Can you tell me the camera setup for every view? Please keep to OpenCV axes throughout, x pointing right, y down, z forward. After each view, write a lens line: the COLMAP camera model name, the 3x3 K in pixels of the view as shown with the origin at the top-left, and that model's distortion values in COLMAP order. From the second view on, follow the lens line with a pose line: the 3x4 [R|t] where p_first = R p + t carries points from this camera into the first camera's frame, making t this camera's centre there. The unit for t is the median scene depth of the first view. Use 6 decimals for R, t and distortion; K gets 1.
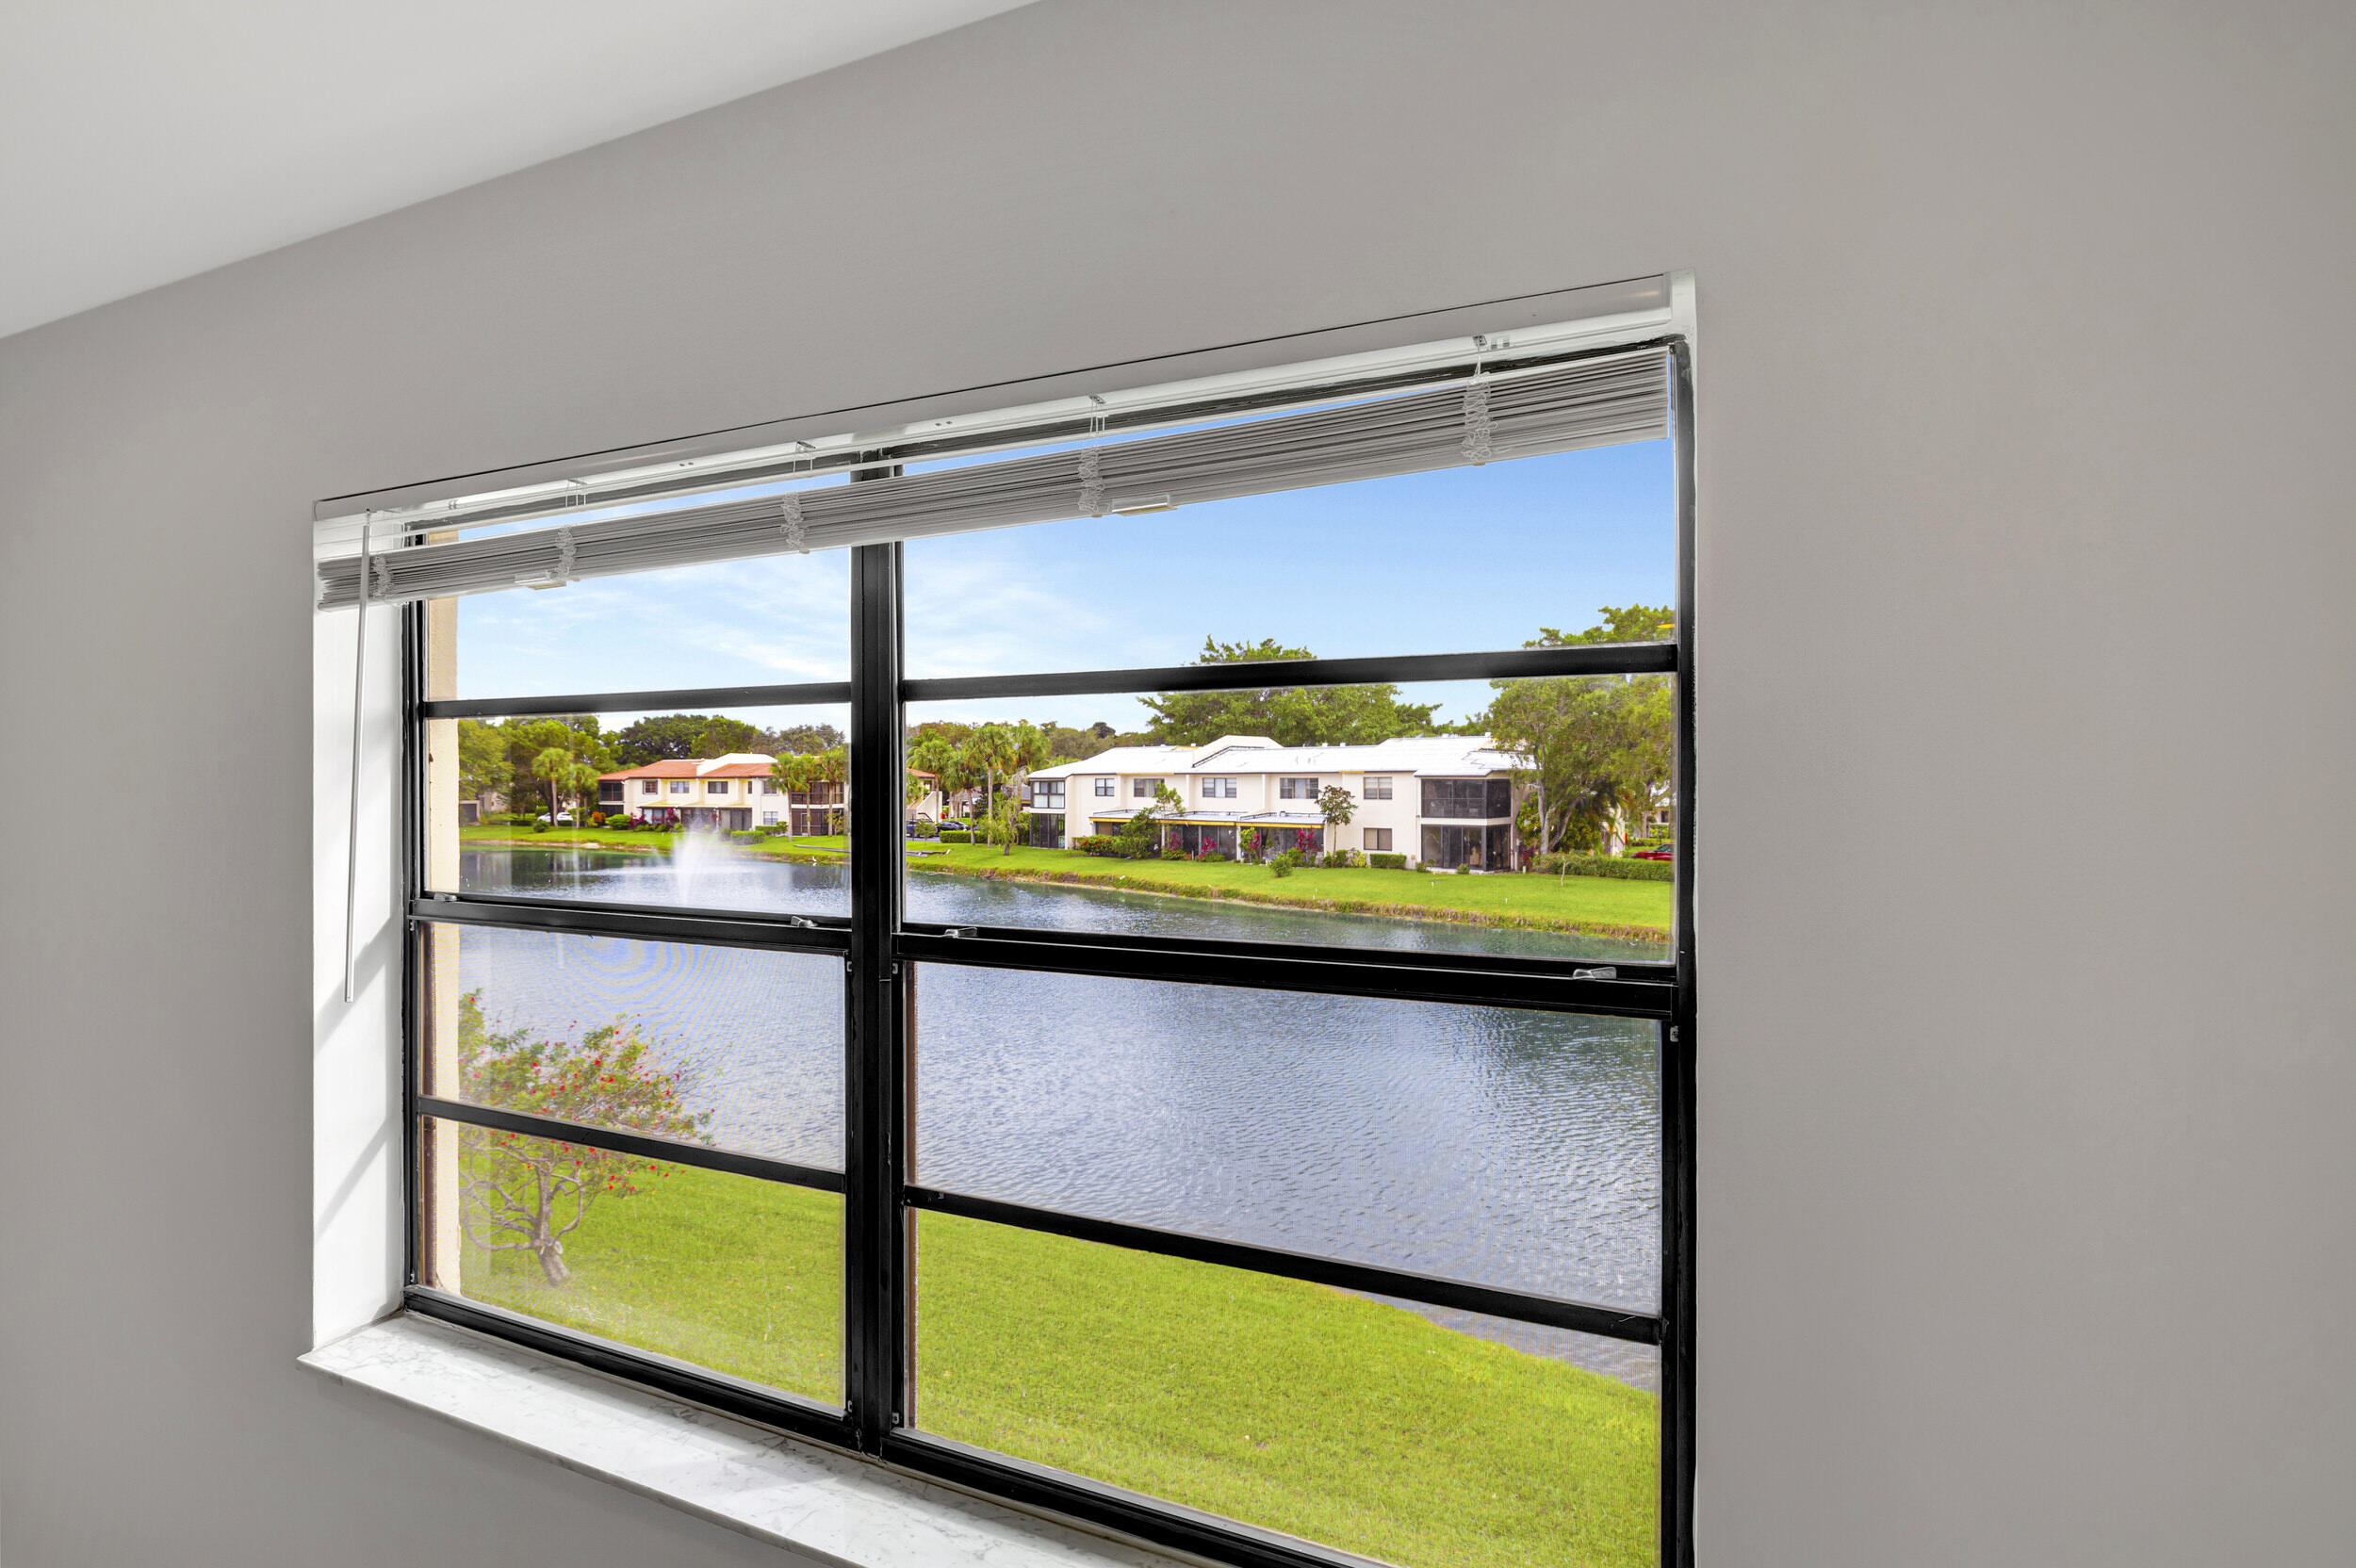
lens RADIAL K [[1101.4, 0, 1178.0], [0, 1101.4, 784.0], [0, 0, 1]] dist [-0.001435, -0.000088]
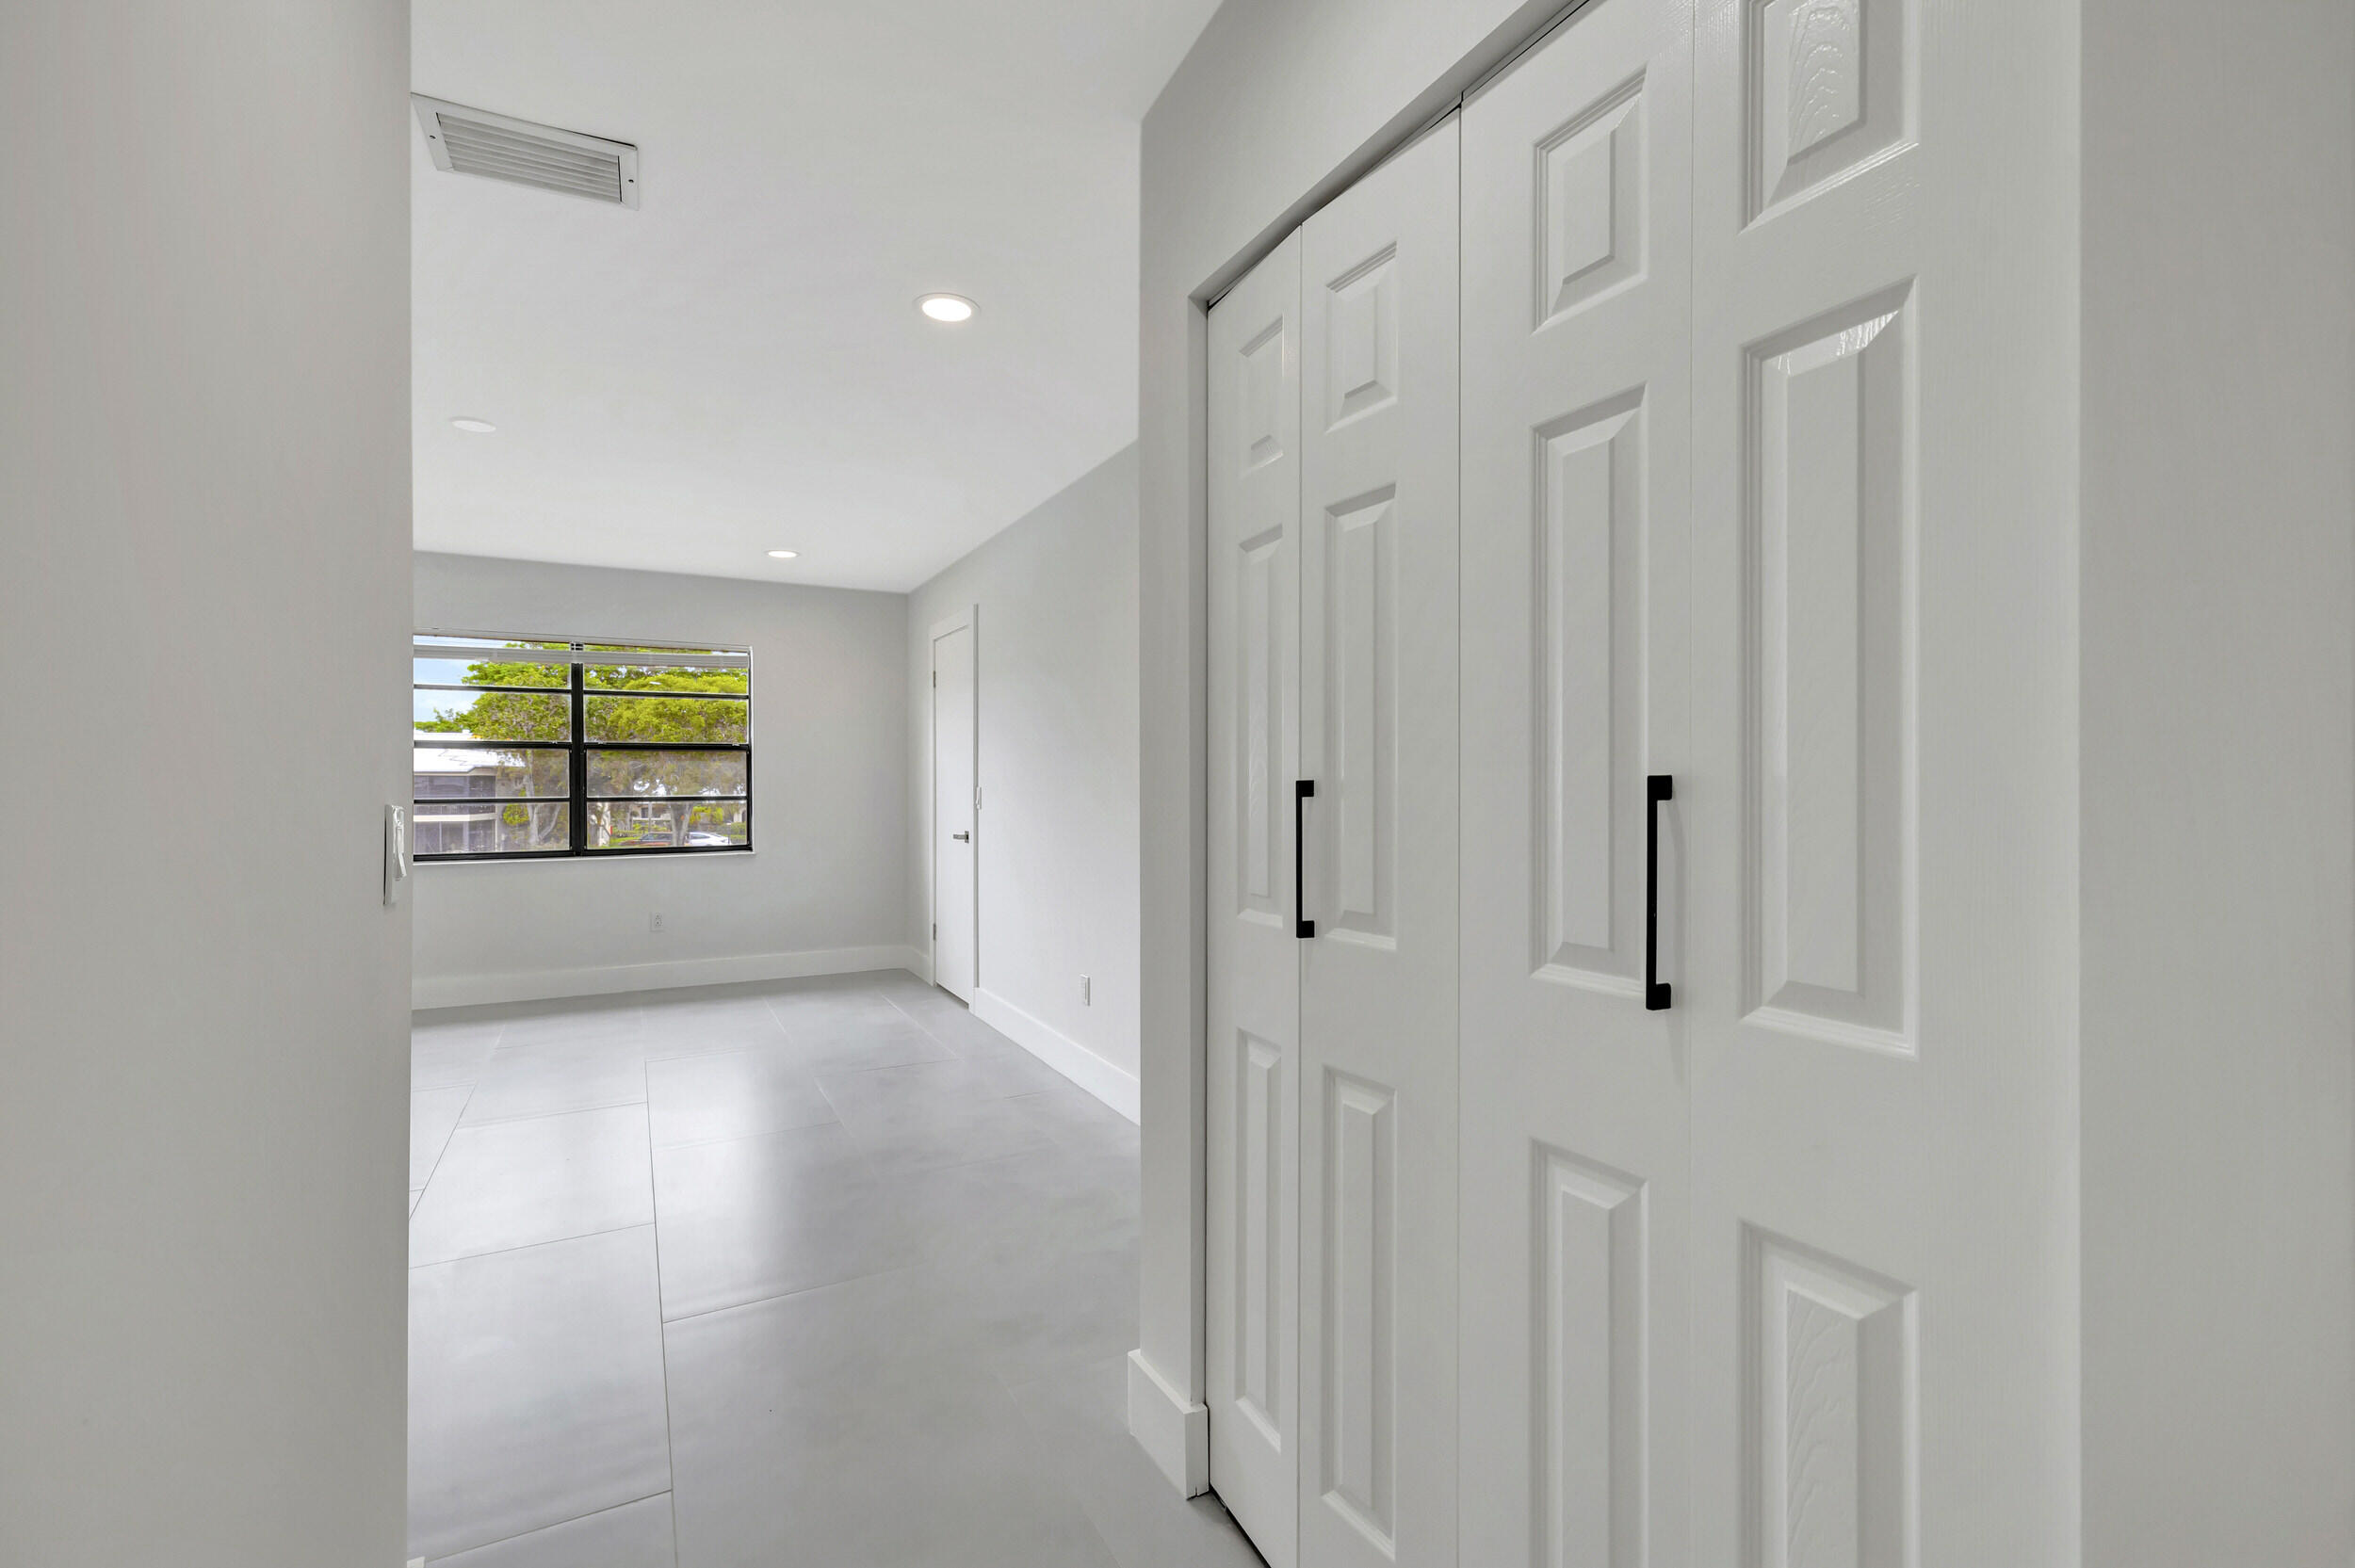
lens RADIAL K [[1024.5, 0, 1156.5], [0, 1024.5, 785.7], [0, 0, 1]] dist [0.021115, 0.000106]
pose [[0.633965, -0.002849, 0.773356, -0.056734], [0.005005, 0.999987, -0.000419, 0.008581], [-0.773346, 0.004136, 0.633971, -0.098689]]
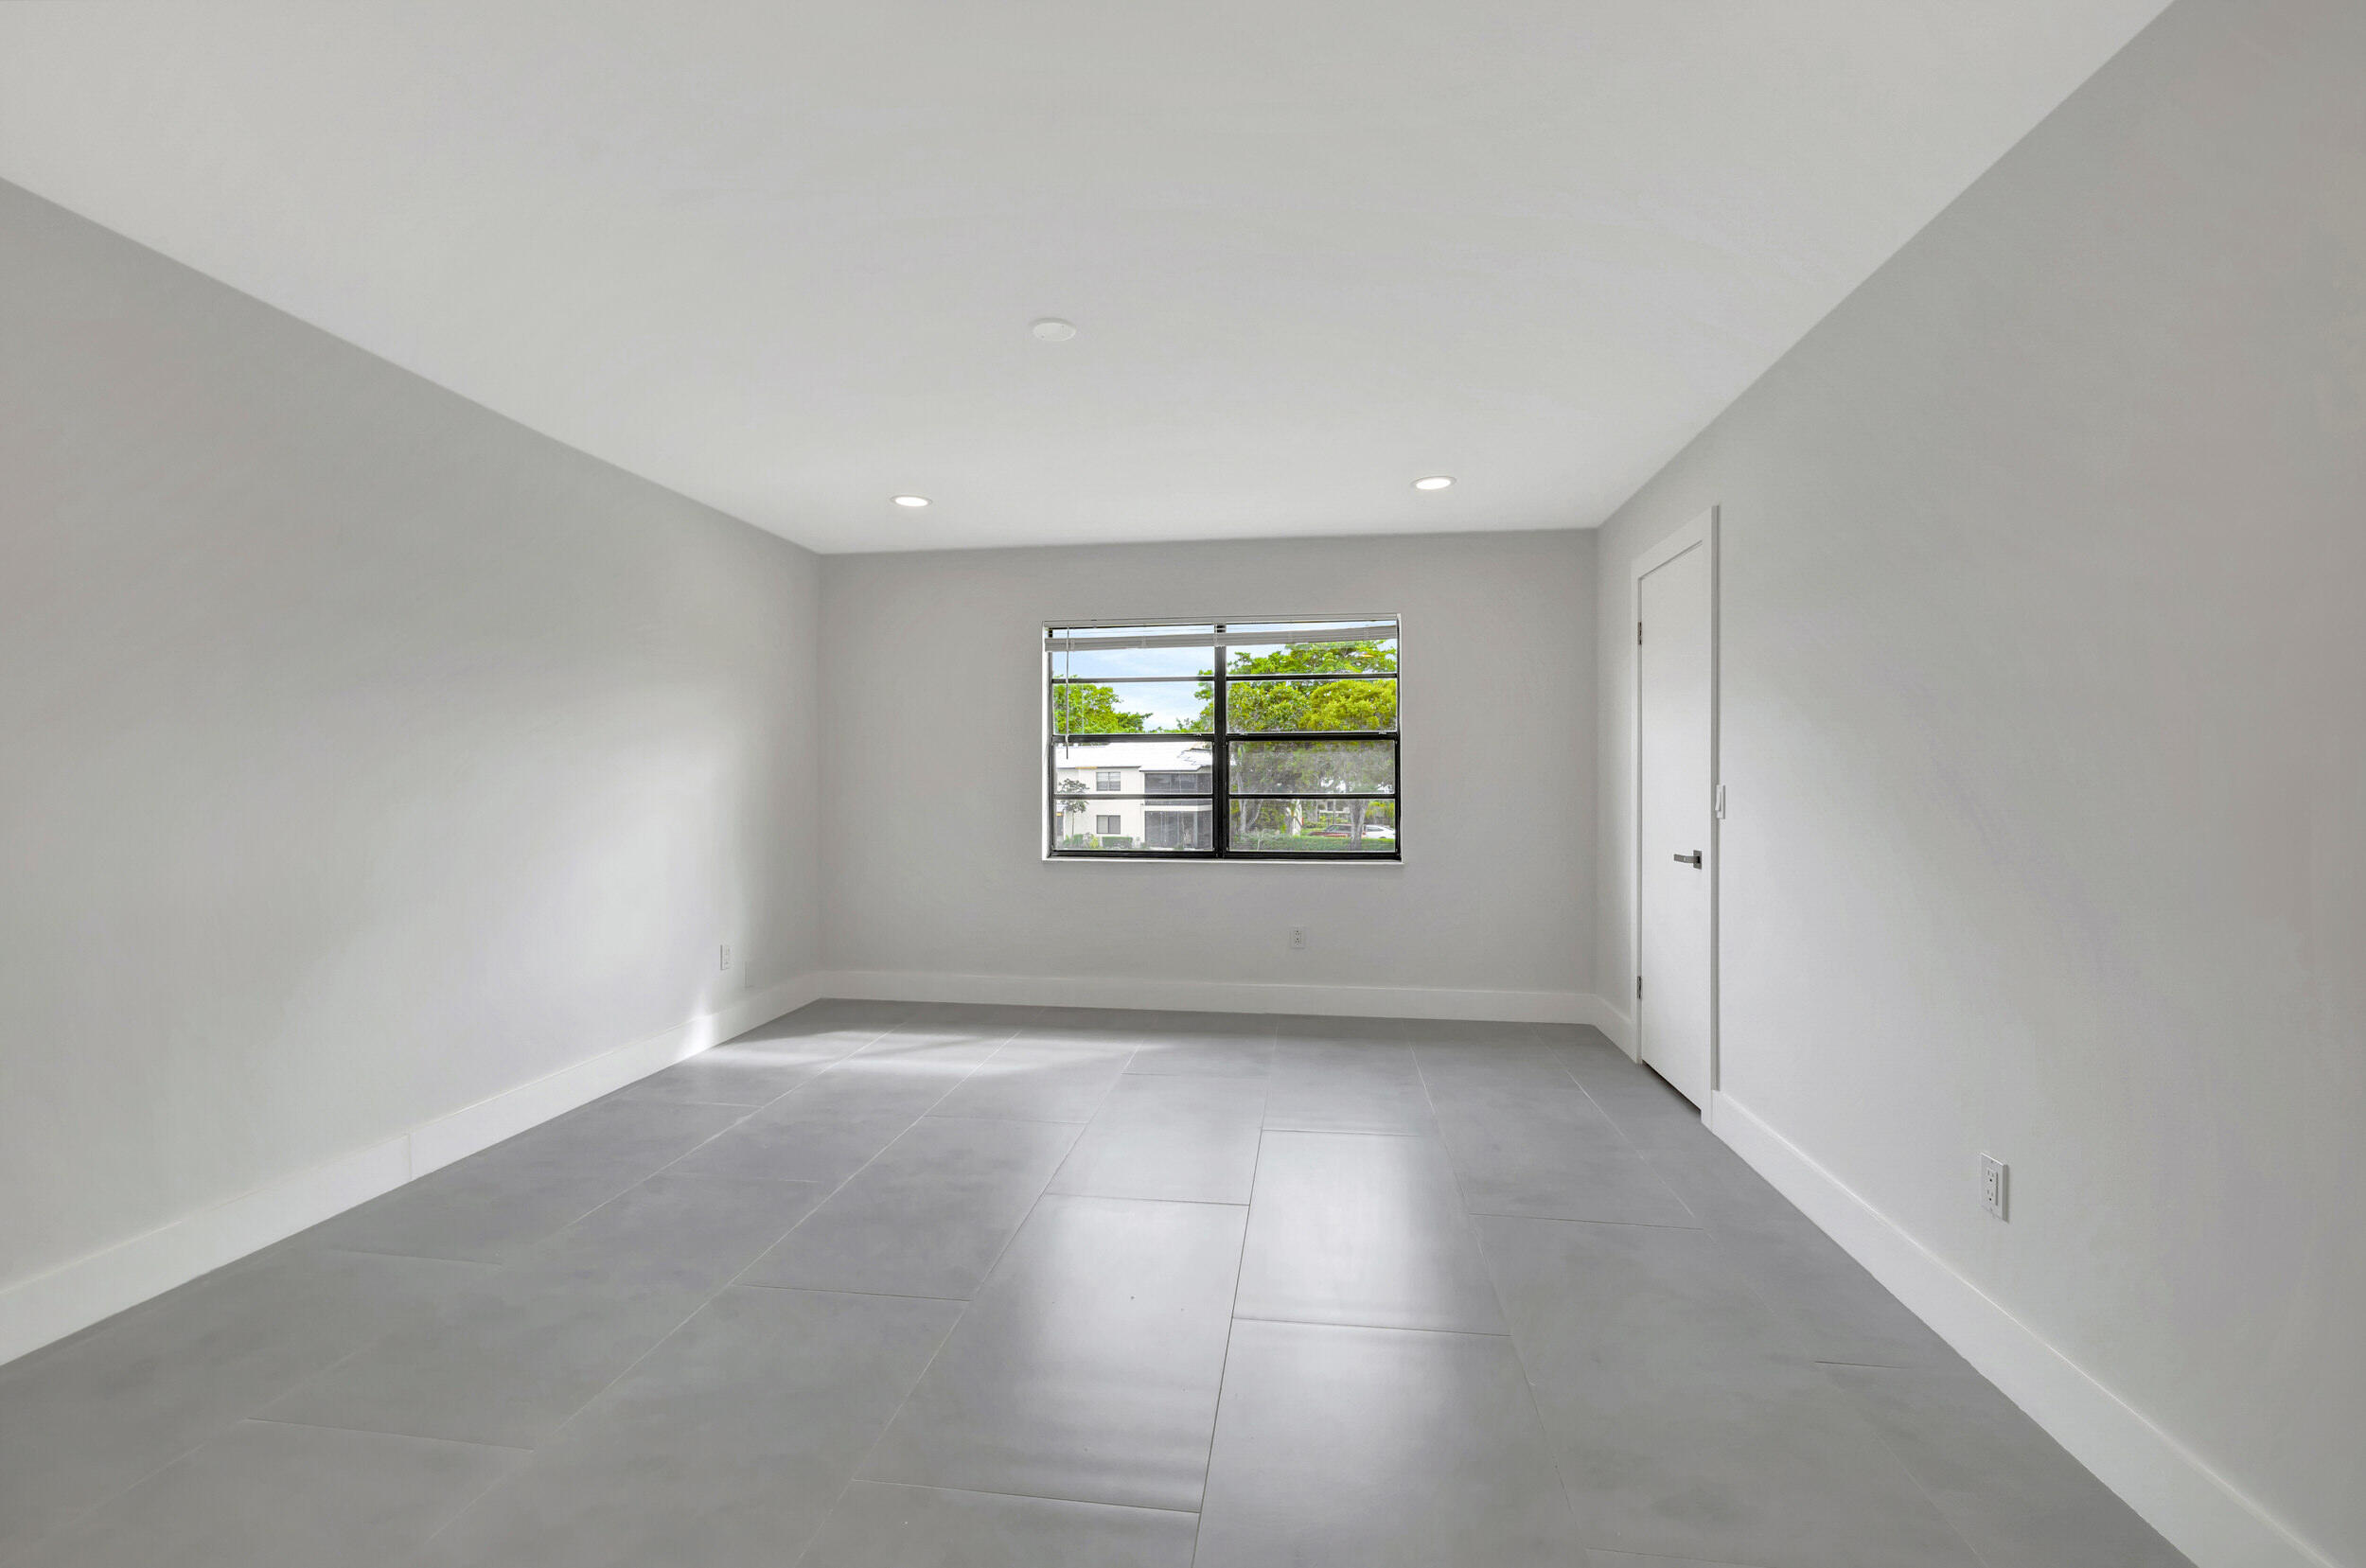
lens RADIAL K [[1006.5, 0, 1183.0], [0, 1006.5, 784.0], [0, 0, 1]] dist [-0.000182, 0.000146]
pose [[0.962413, -0.000394, 0.271591, -0.039903], [0.000639, 0.999999, -0.000813, 0.008578], [-0.271590, 0.000956, 0.962413, -0.073046]]
